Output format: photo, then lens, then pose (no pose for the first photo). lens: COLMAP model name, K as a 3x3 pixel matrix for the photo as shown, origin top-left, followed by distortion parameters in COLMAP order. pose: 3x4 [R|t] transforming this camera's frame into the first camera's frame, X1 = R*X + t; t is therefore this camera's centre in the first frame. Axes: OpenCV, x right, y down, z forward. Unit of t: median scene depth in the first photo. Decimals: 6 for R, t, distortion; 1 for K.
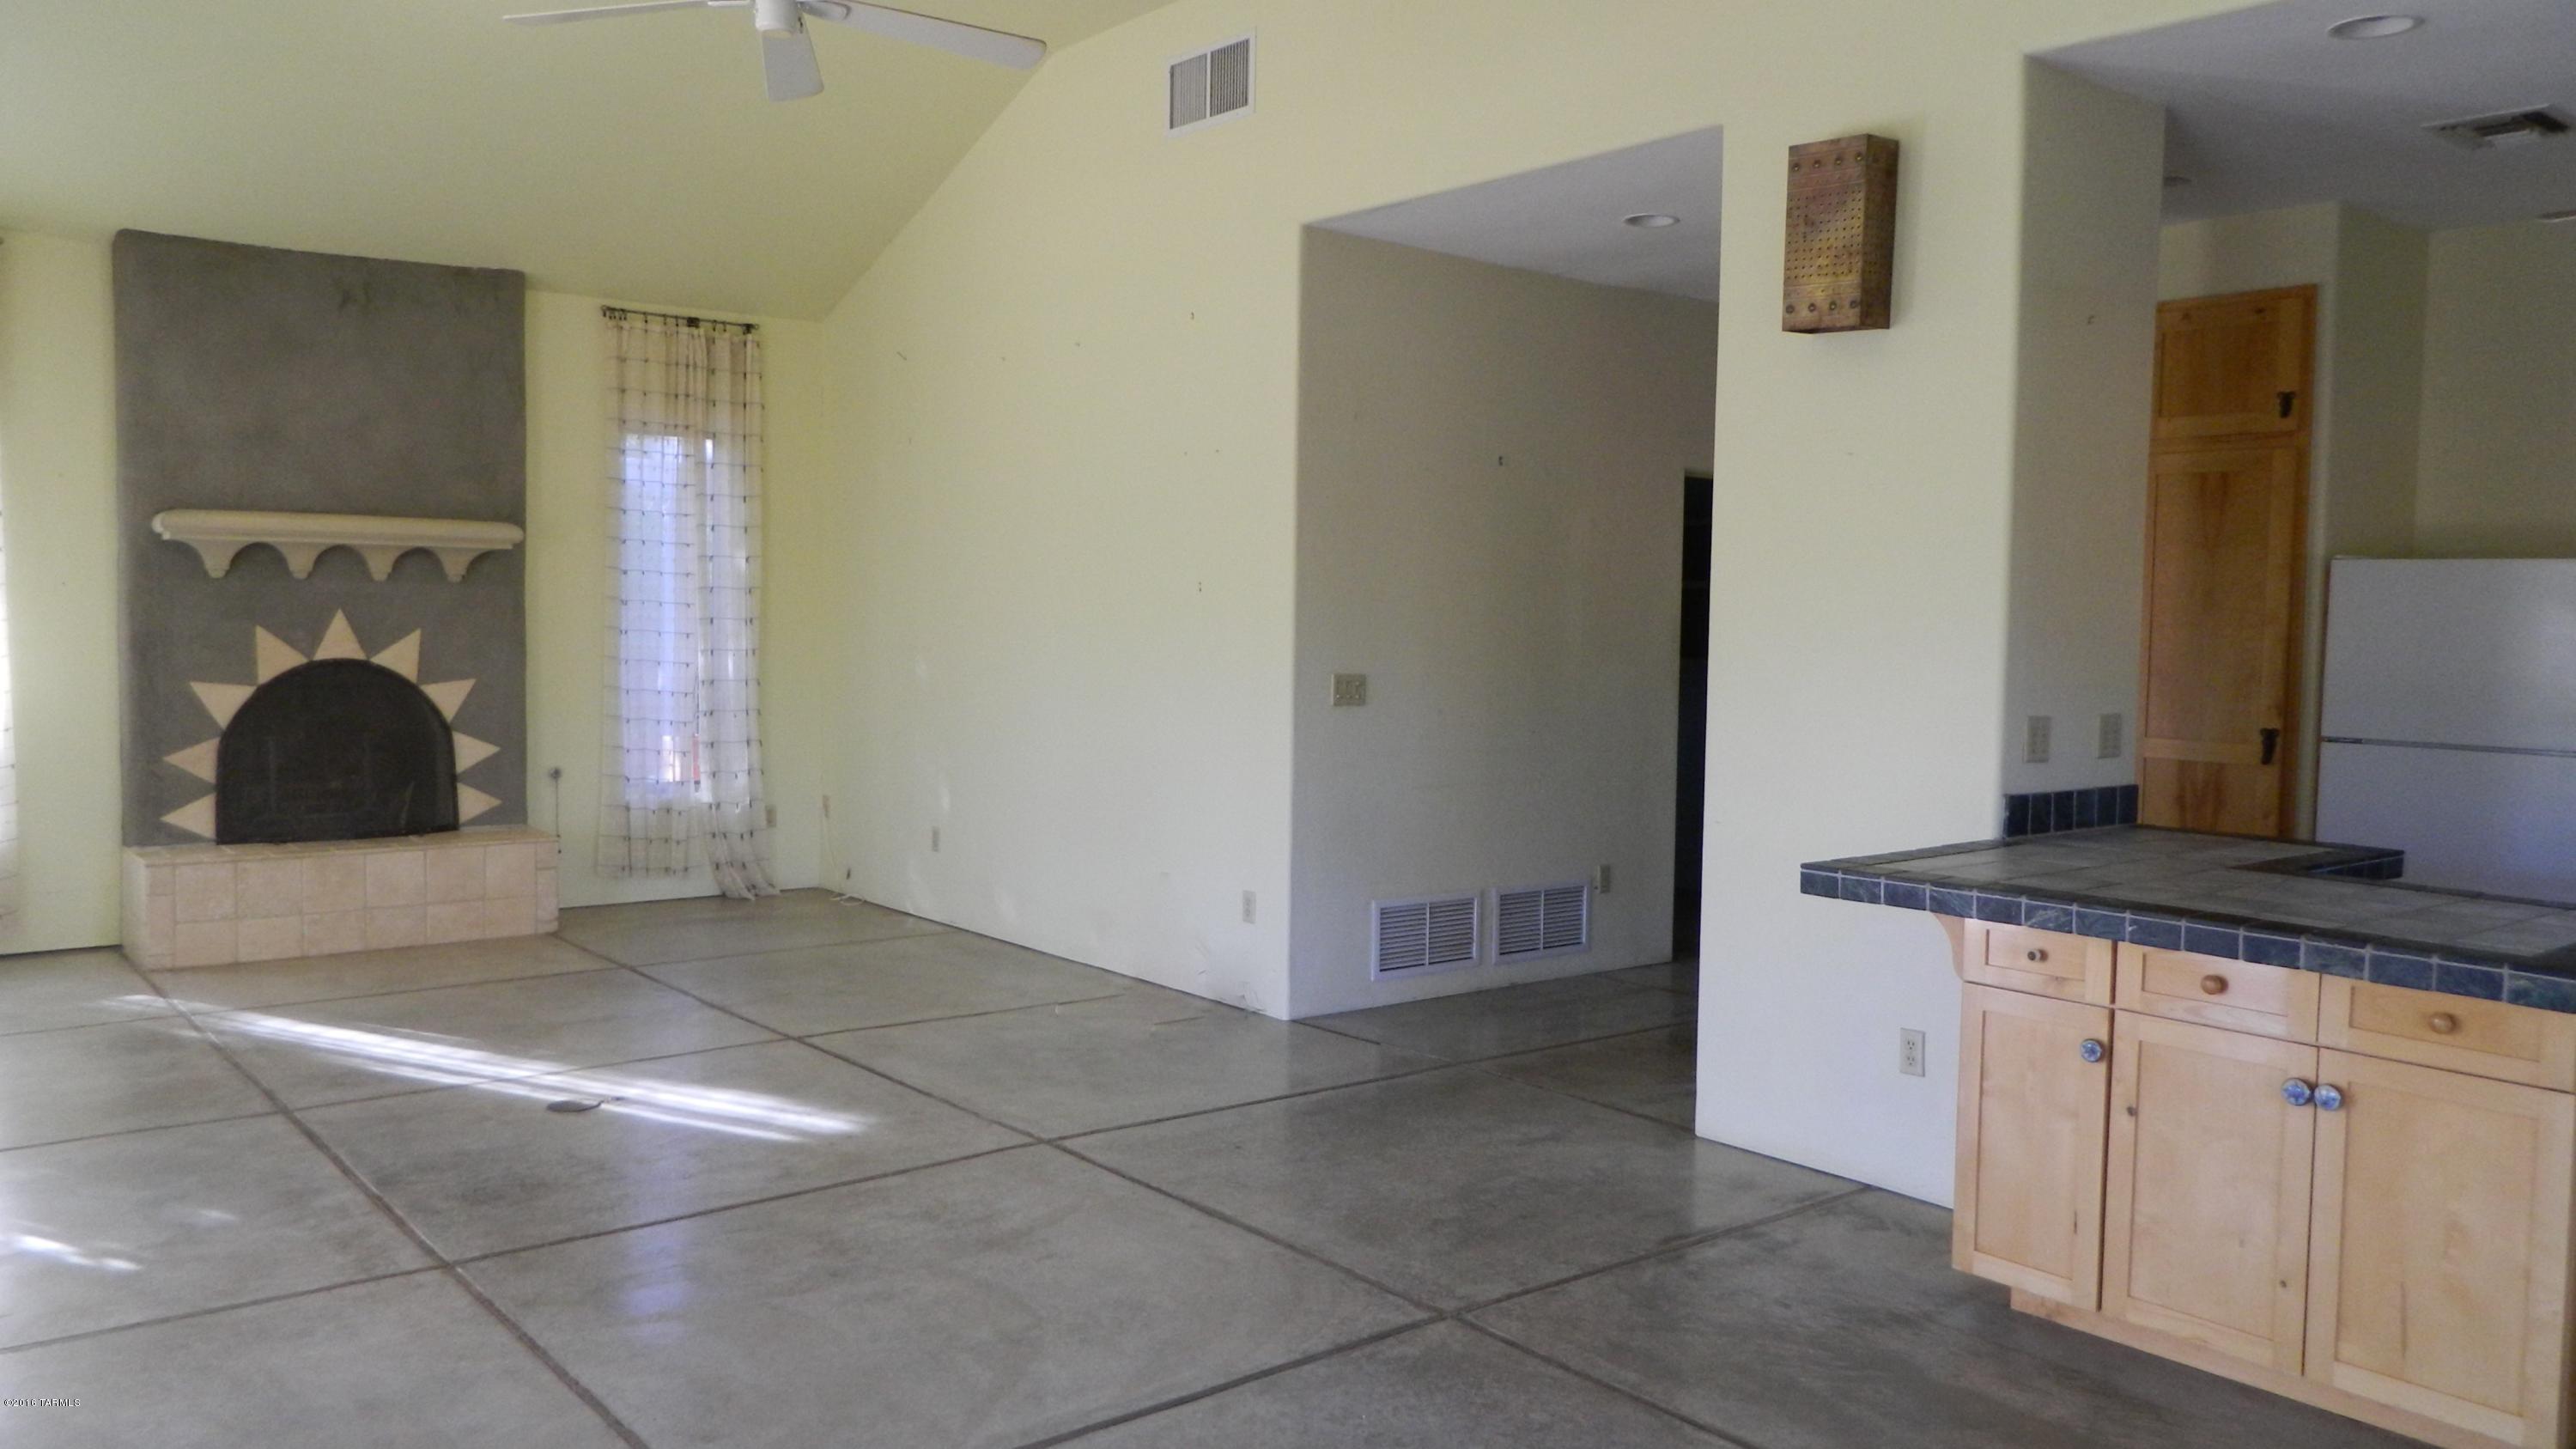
lens RADIAL K [[1909.0, 0, 1286.8], [0, 1909.0, 711.5], [0, 0, 1]] dist [-0.001732, 0.002433]
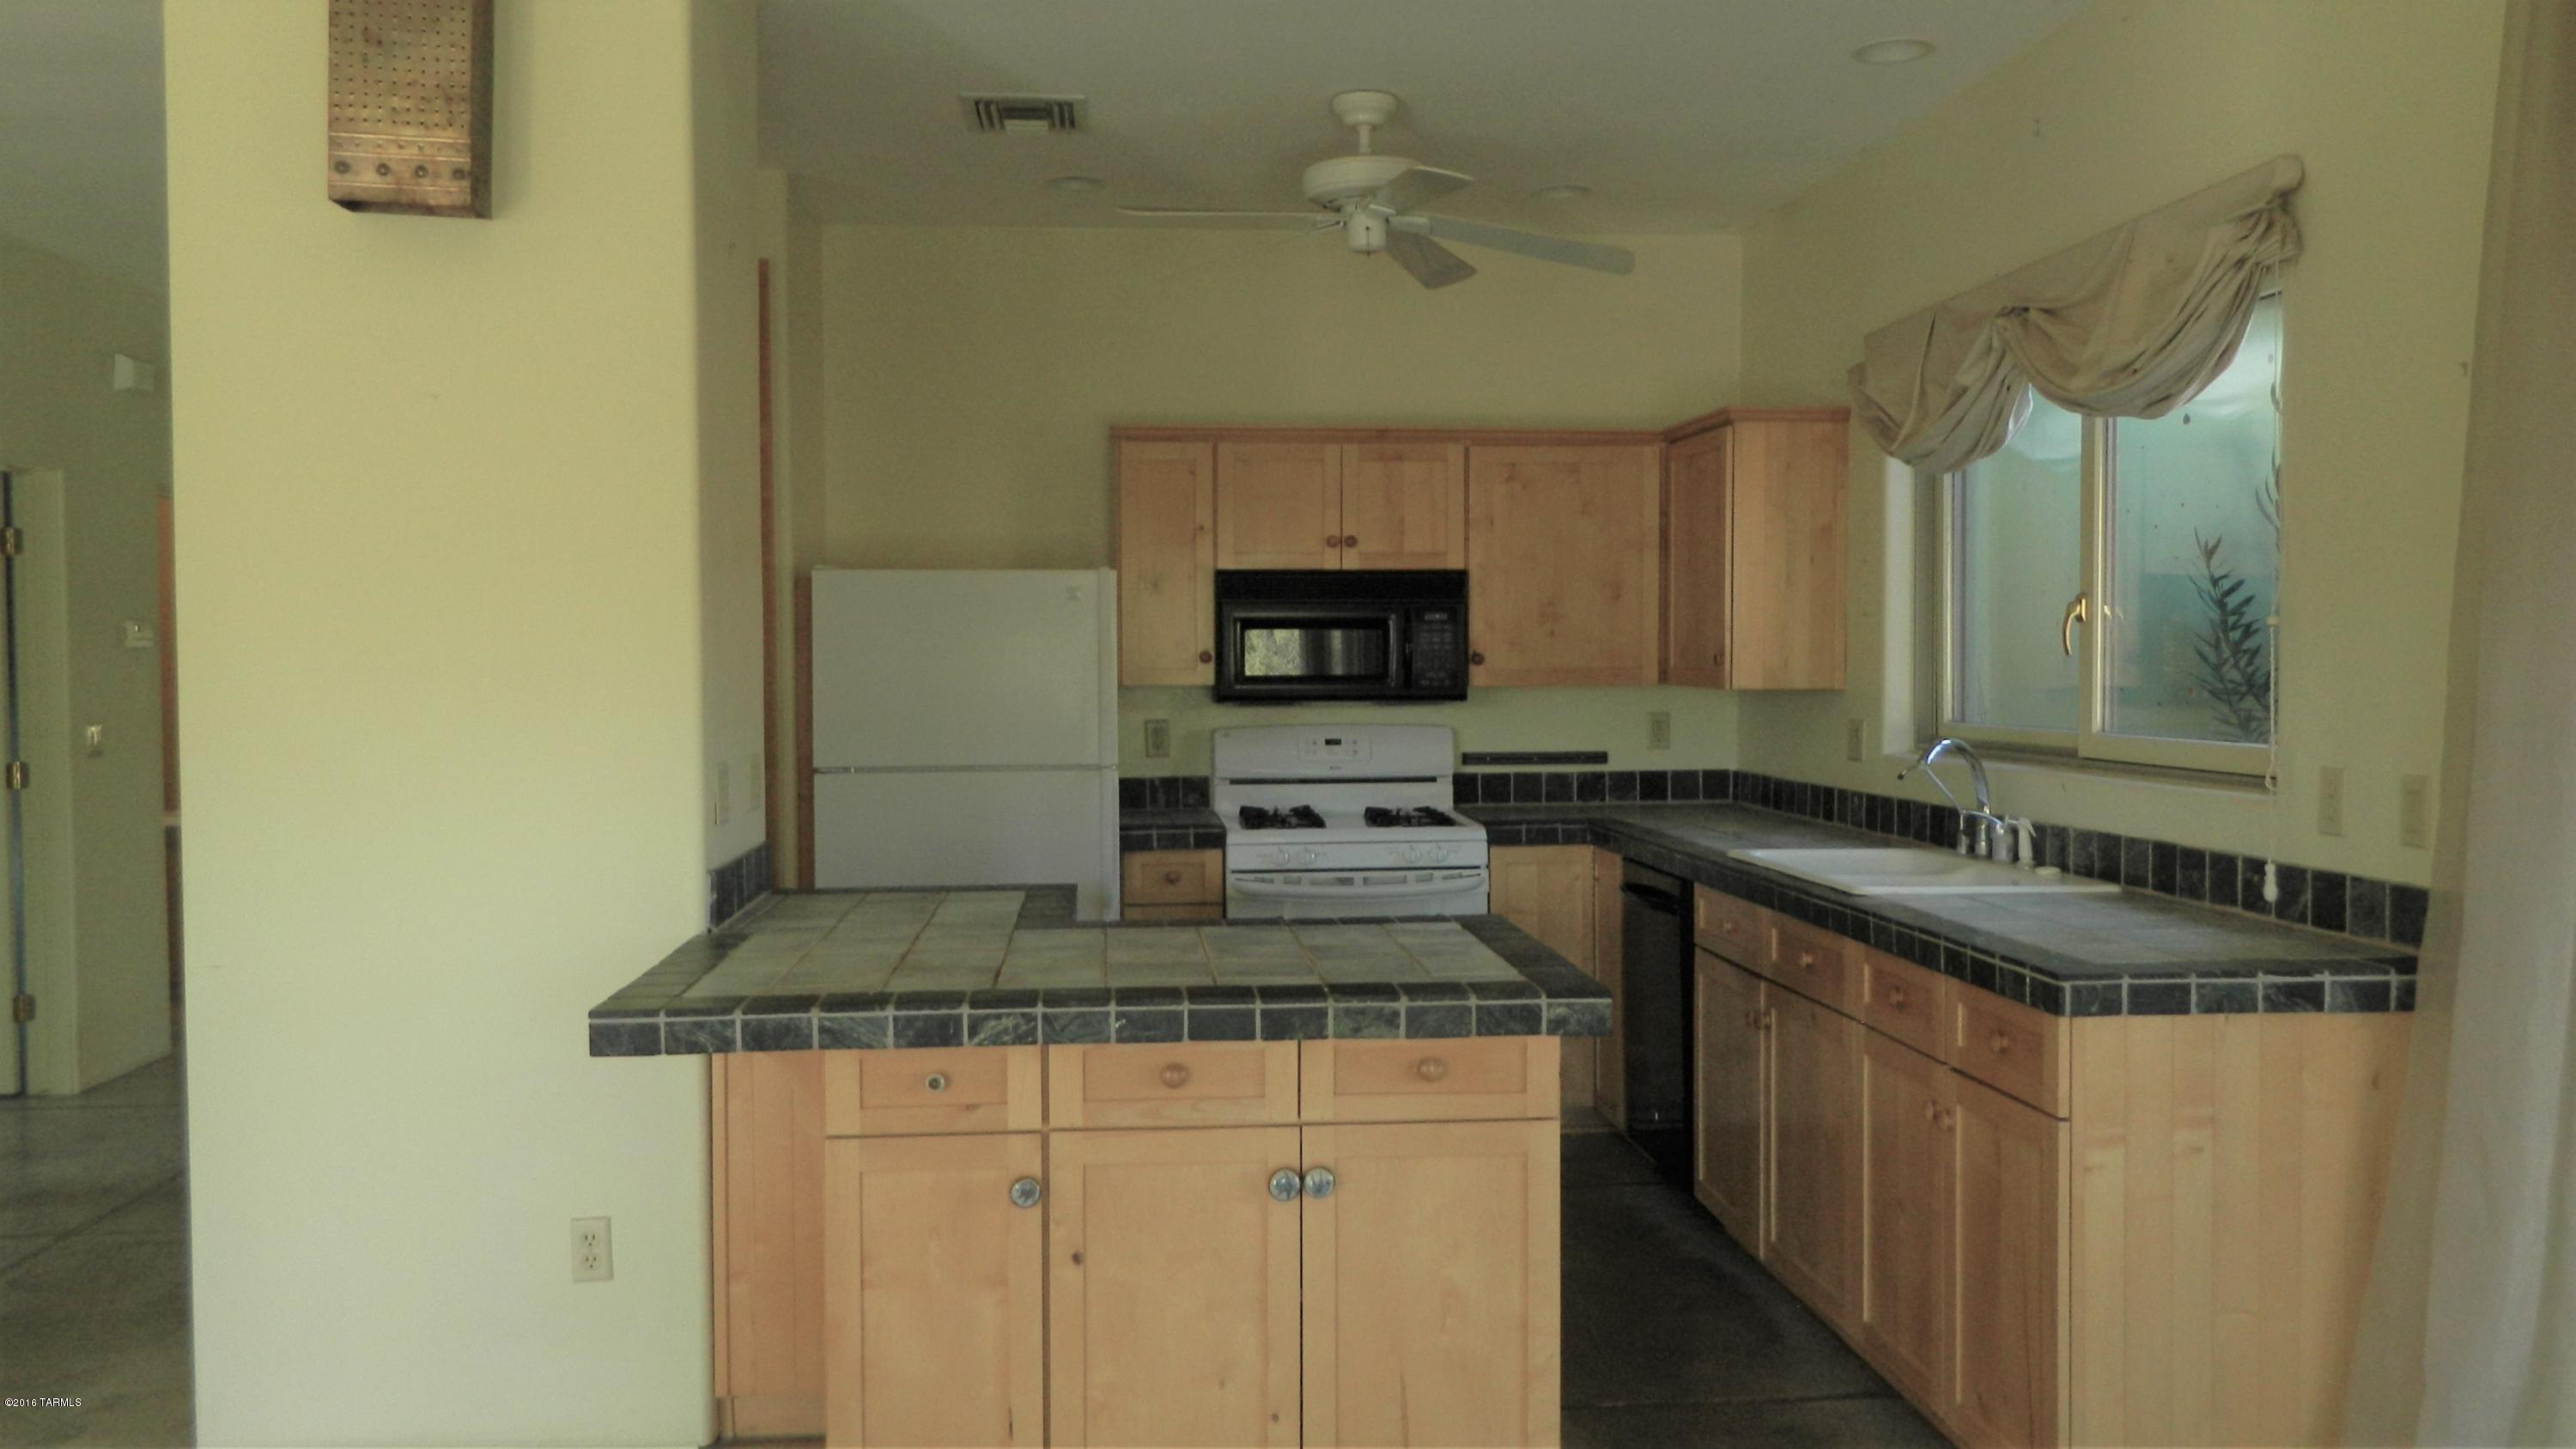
lens RADIAL K [[2006.9, 0, 1287.7], [0, 2006.9, 712.9], [0, 0, 1]] dist [0.010542, -0.018410]
pose [[0.551436, -0.044662, 0.833021, -0.170109], [0.061790, 0.998010, 0.012605, -0.015909], [-0.831925, 0.044521, 0.553099, 0.439023]]
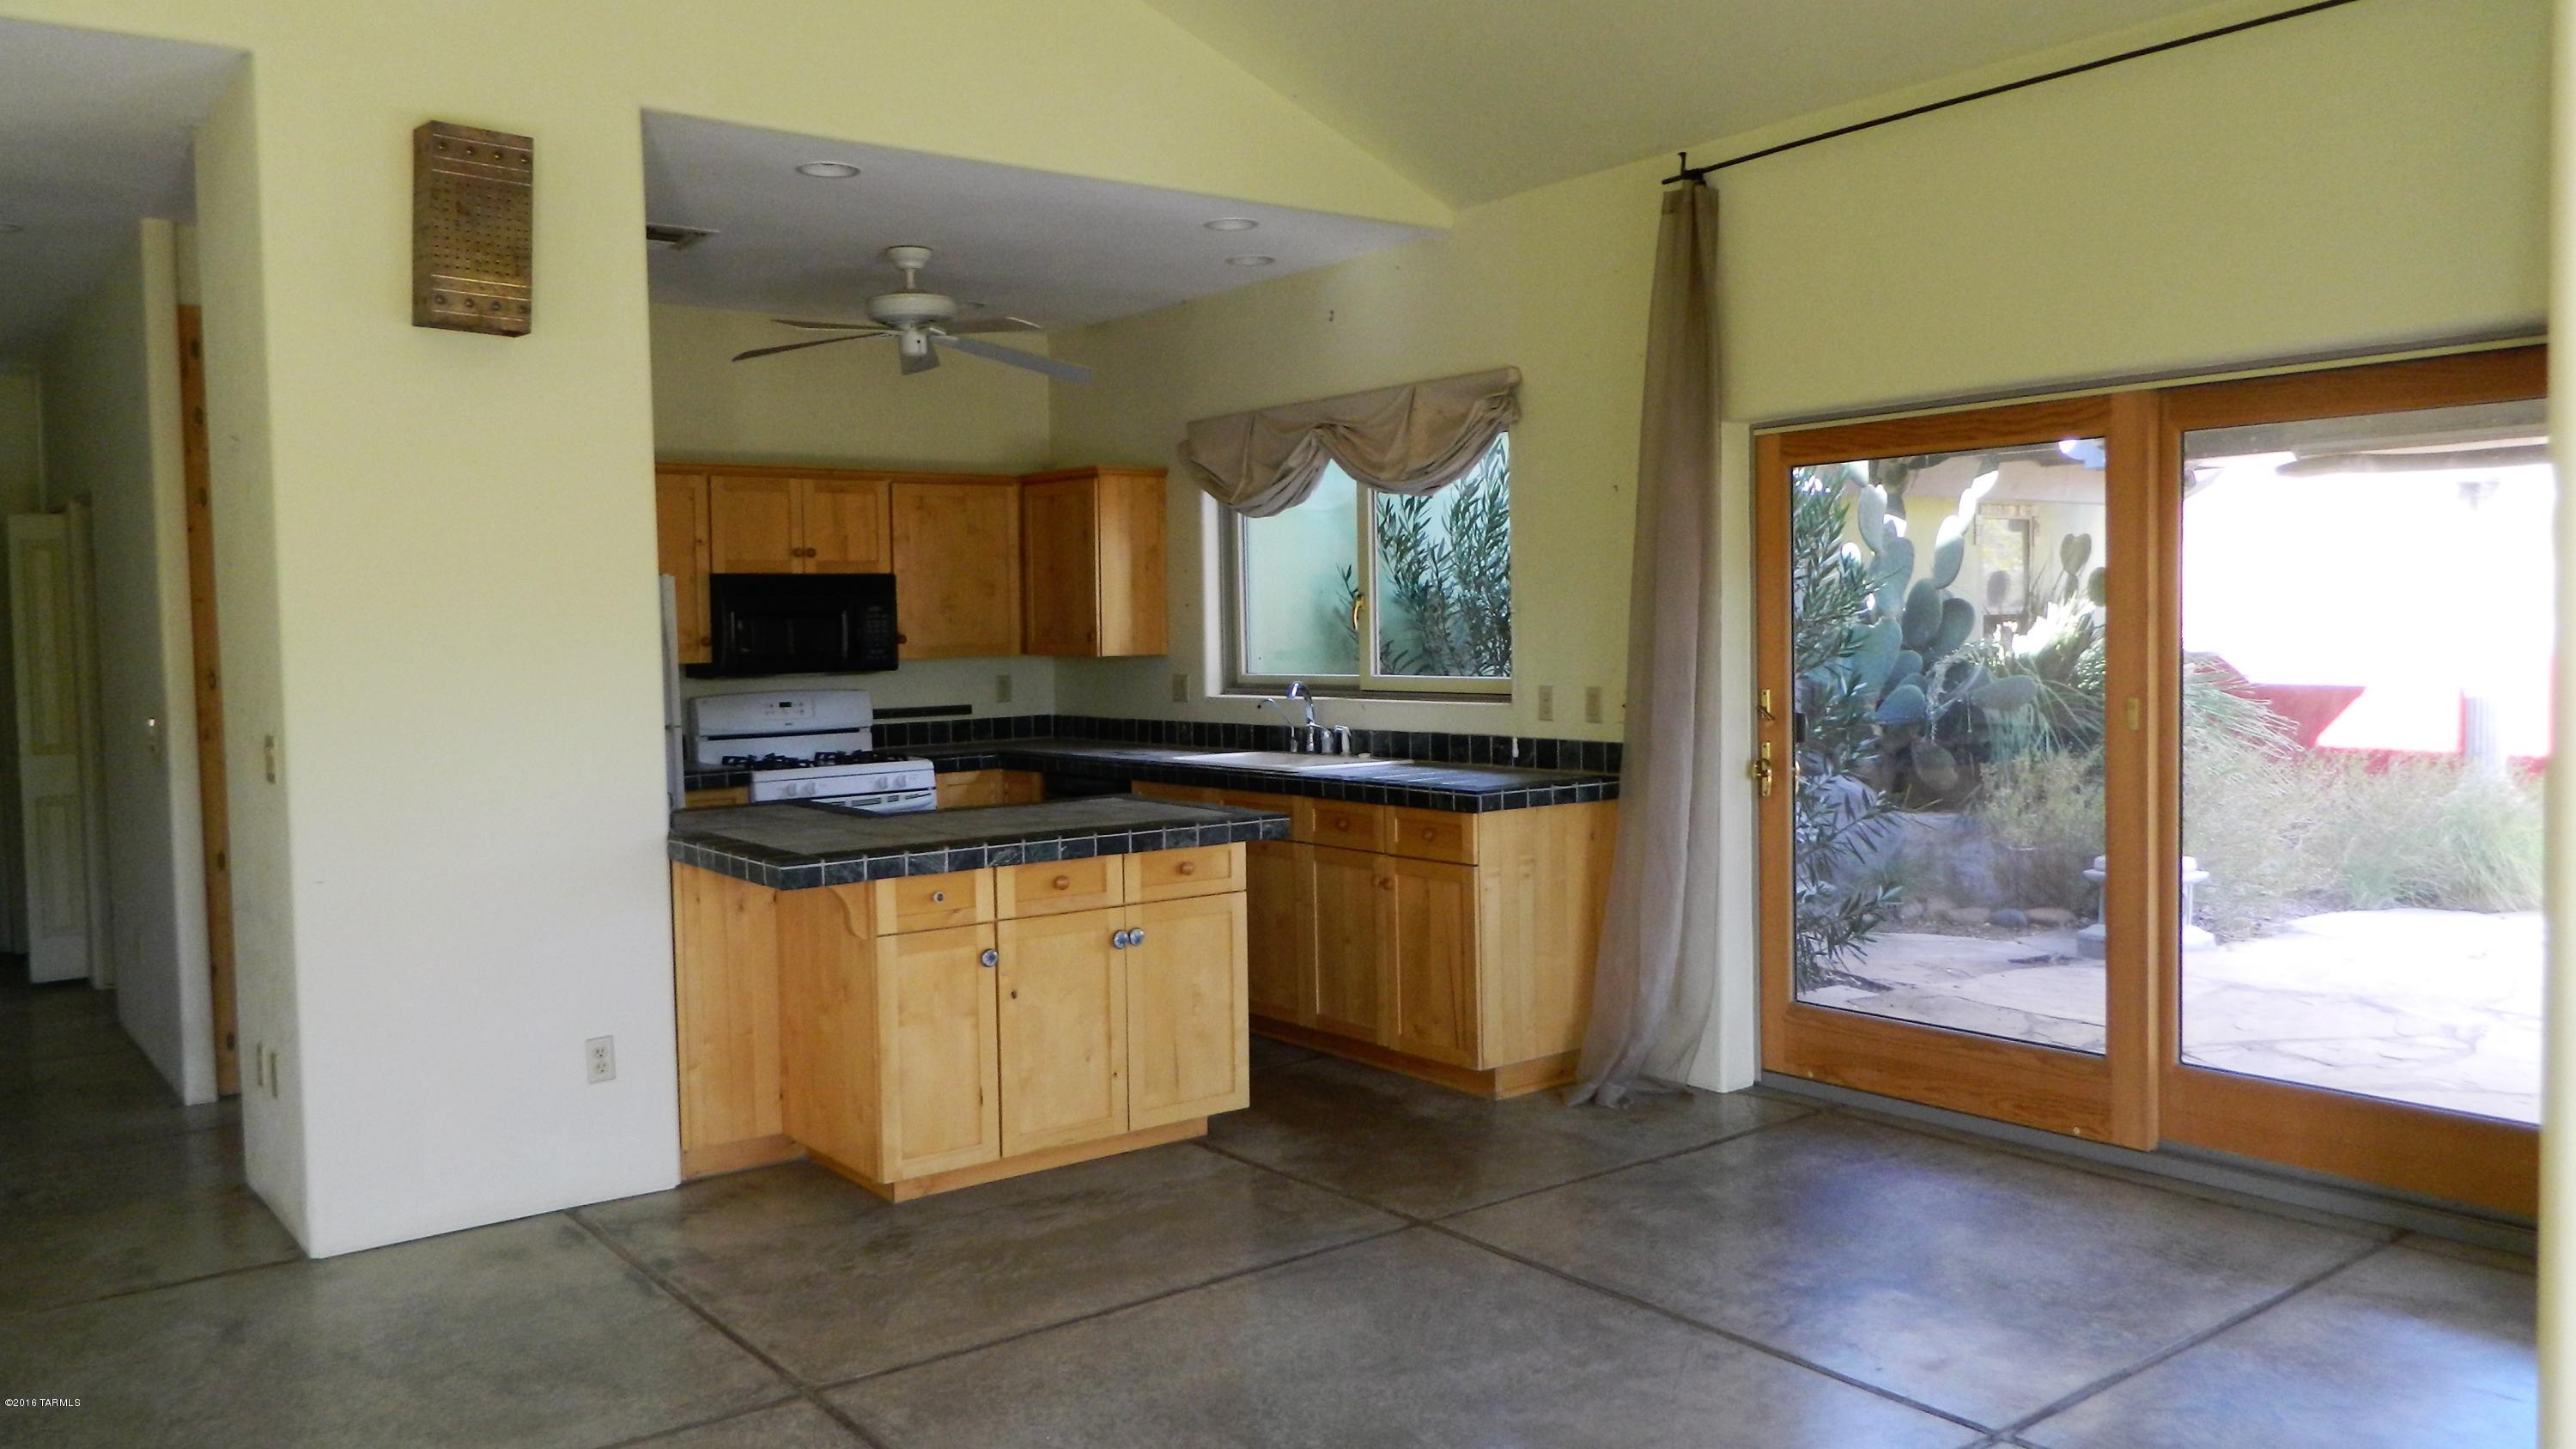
lens RADIAL K [[1909.0, 0, 1306.7], [0, 1909.0, 708.7], [0, 0, 1]] dist [-0.001732, 0.002433]
pose [[0.014132, -0.064954, 0.997788, -0.802817], [0.075714, 0.995092, 0.063706, -0.051927], [-0.997029, 0.074646, 0.018981, 0.713615]]
